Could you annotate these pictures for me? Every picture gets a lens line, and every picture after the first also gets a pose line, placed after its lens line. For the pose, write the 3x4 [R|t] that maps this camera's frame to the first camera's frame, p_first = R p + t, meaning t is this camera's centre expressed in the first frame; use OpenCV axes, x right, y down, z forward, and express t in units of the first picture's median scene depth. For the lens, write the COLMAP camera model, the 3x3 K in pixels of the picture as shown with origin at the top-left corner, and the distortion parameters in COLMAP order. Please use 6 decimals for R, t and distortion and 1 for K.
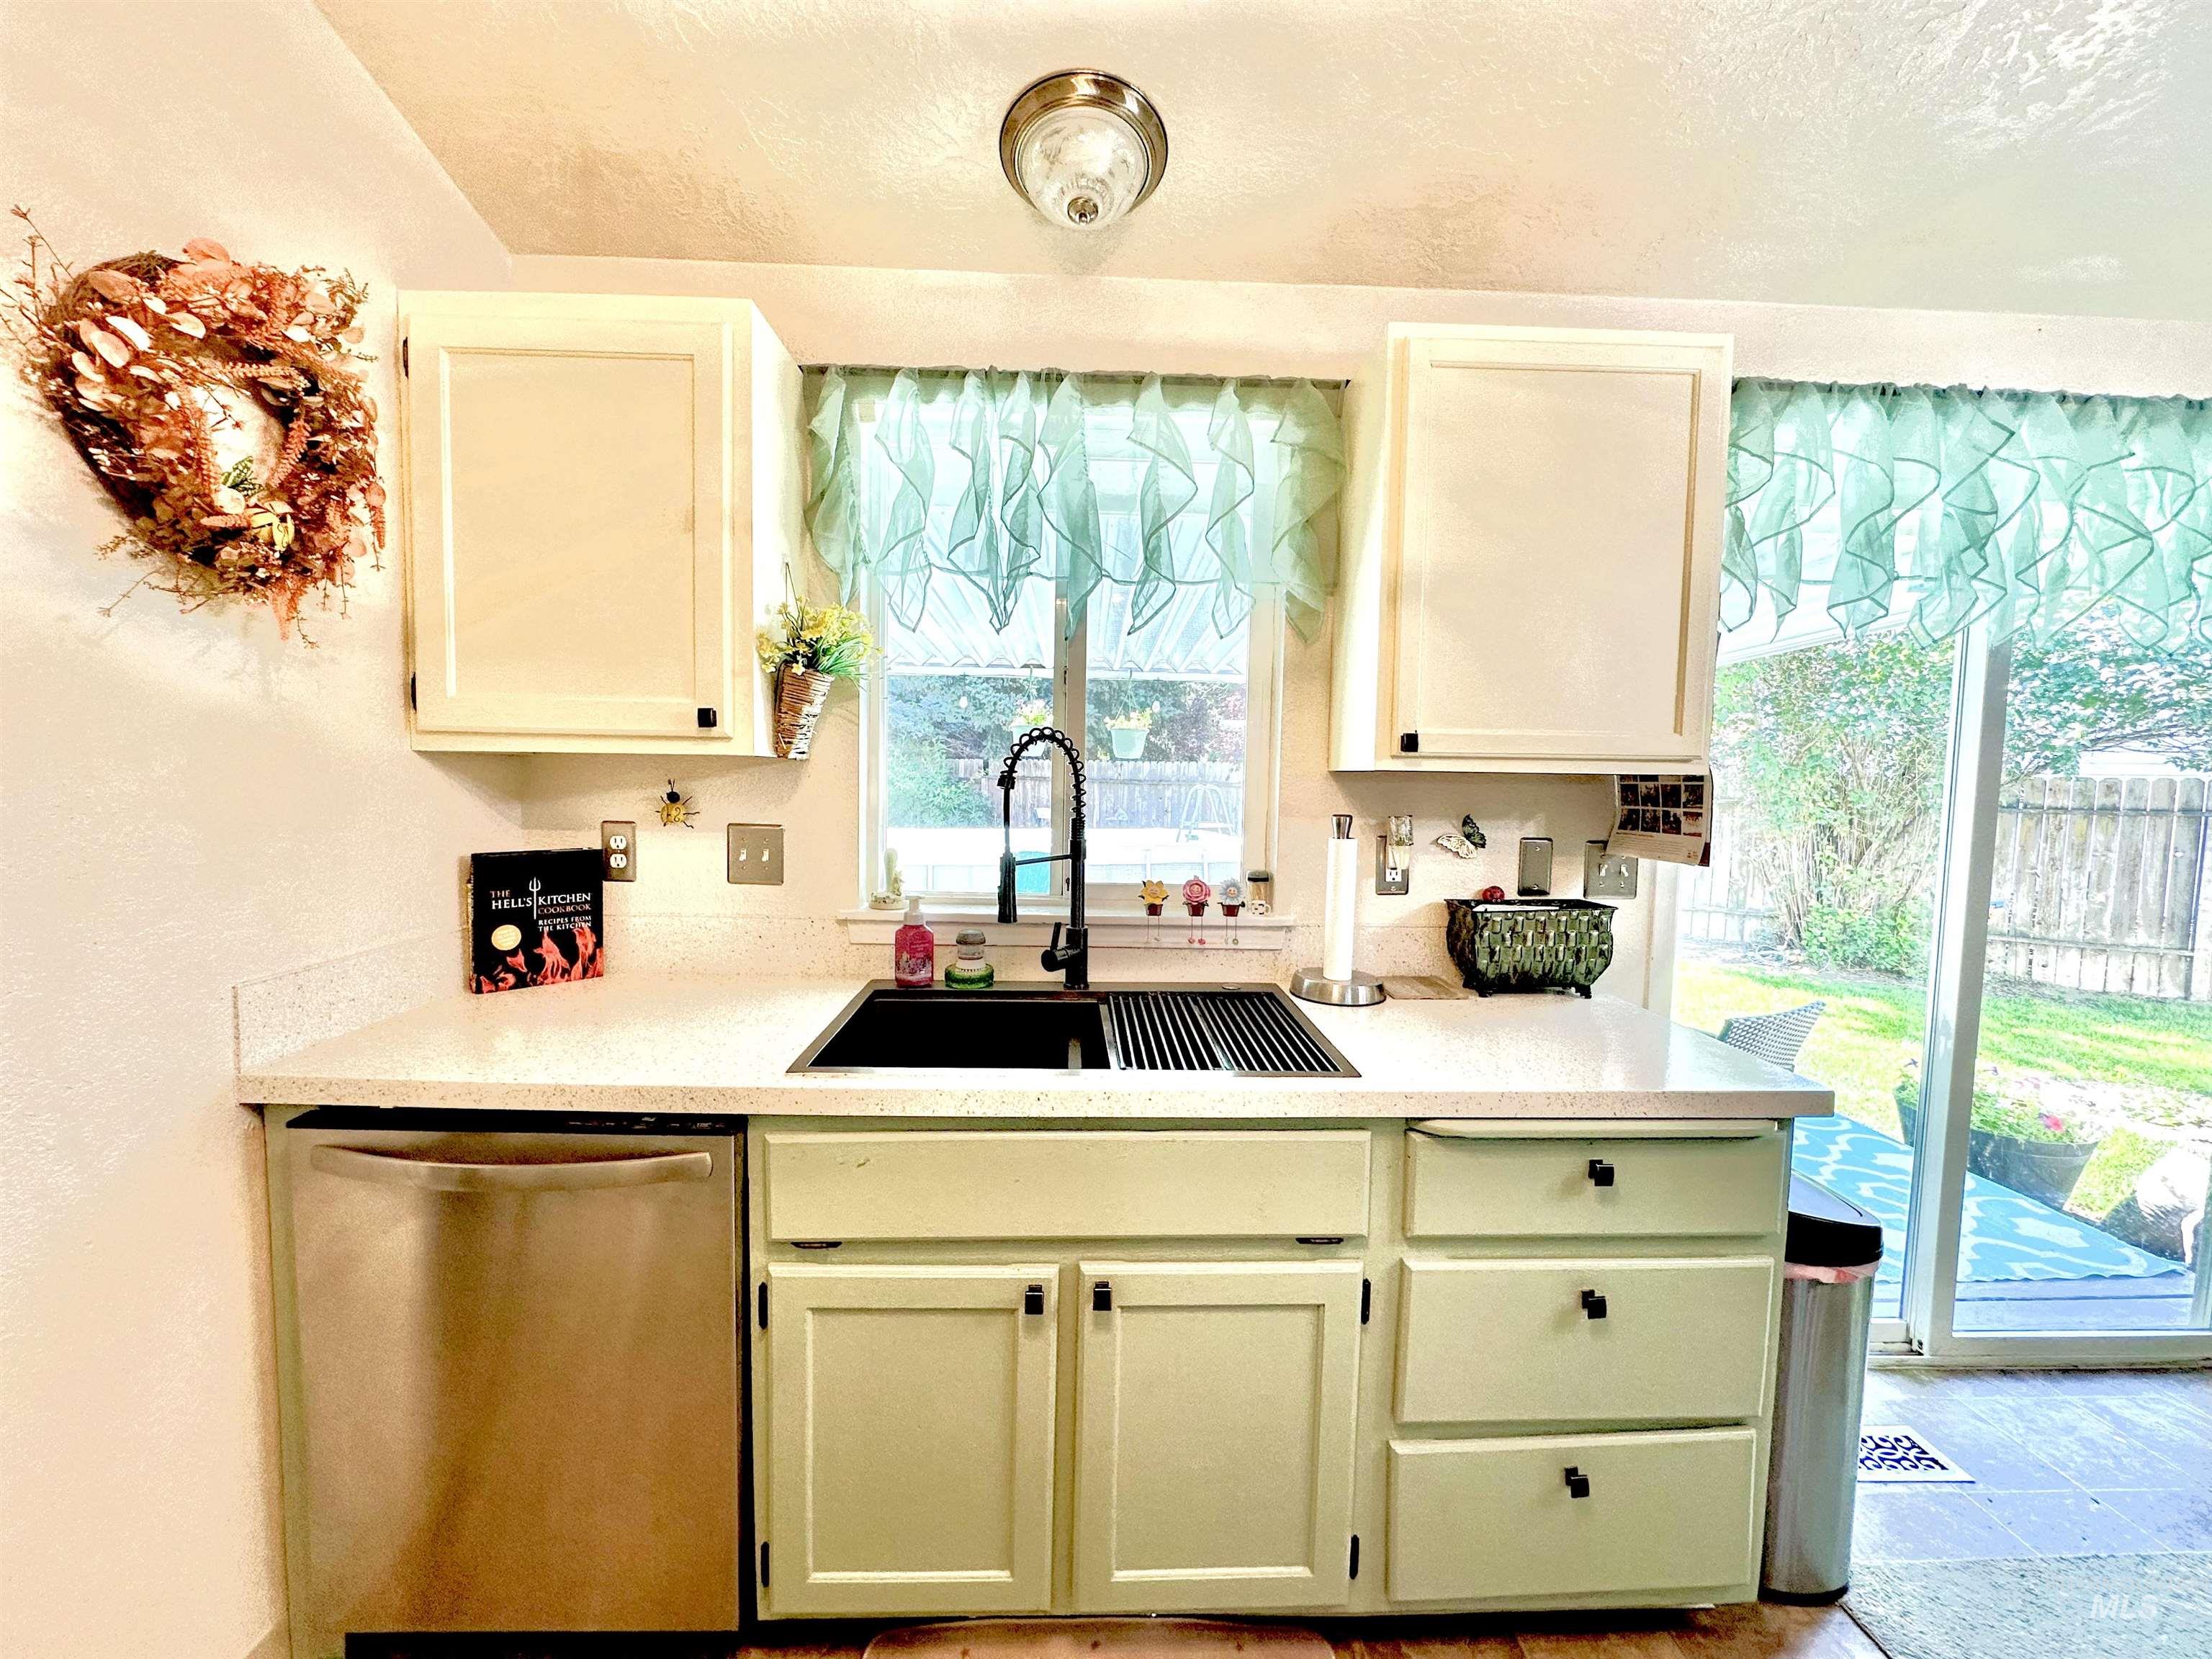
lens RADIAL K [[882.3, 0, 1115.1], [0, 882.3, 830.3], [0, 0, 1]] dist [-0.004079, 0.000120]
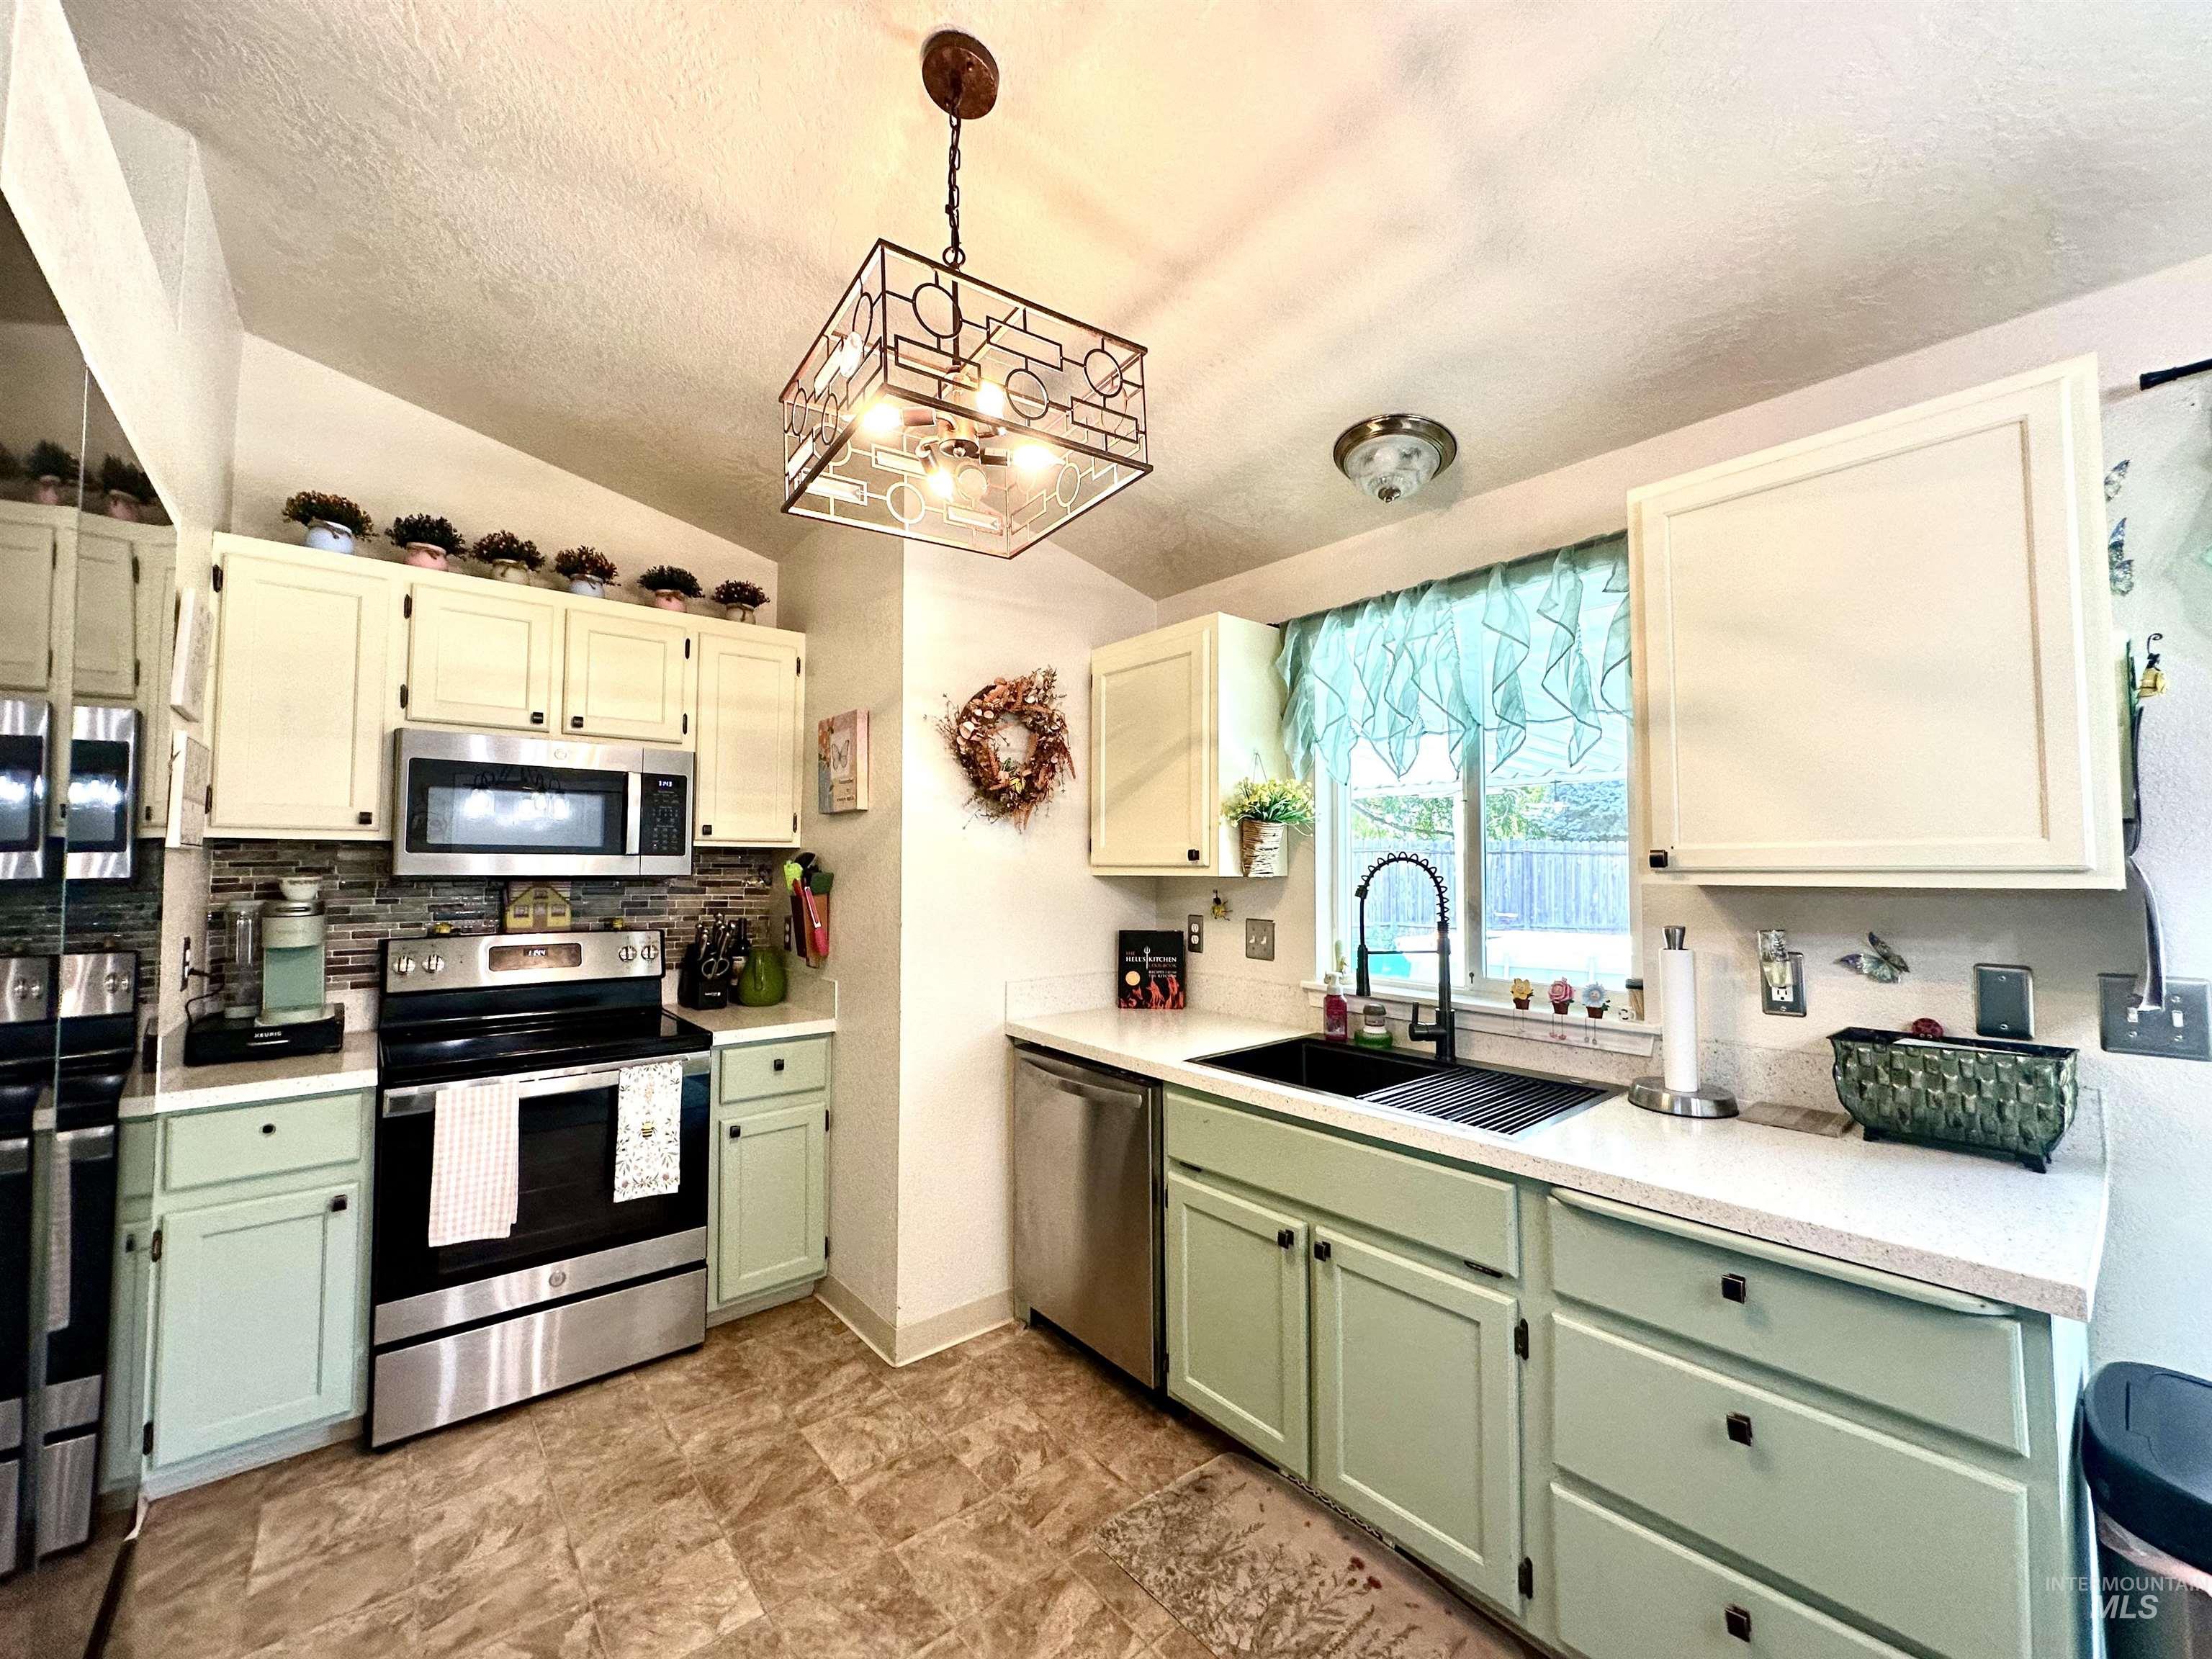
lens RADIAL K [[881.3, 0, 1098.8], [0, 881.3, 829.9], [0, 0, 1]] dist [-0.002264, -0.000213]
pose [[0.616347, -0.050606, -0.785847, 0.711049], [-0.040556, 0.994569, -0.095855, -0.003937], [0.786430, 0.090950, 0.610947, -0.180015]]
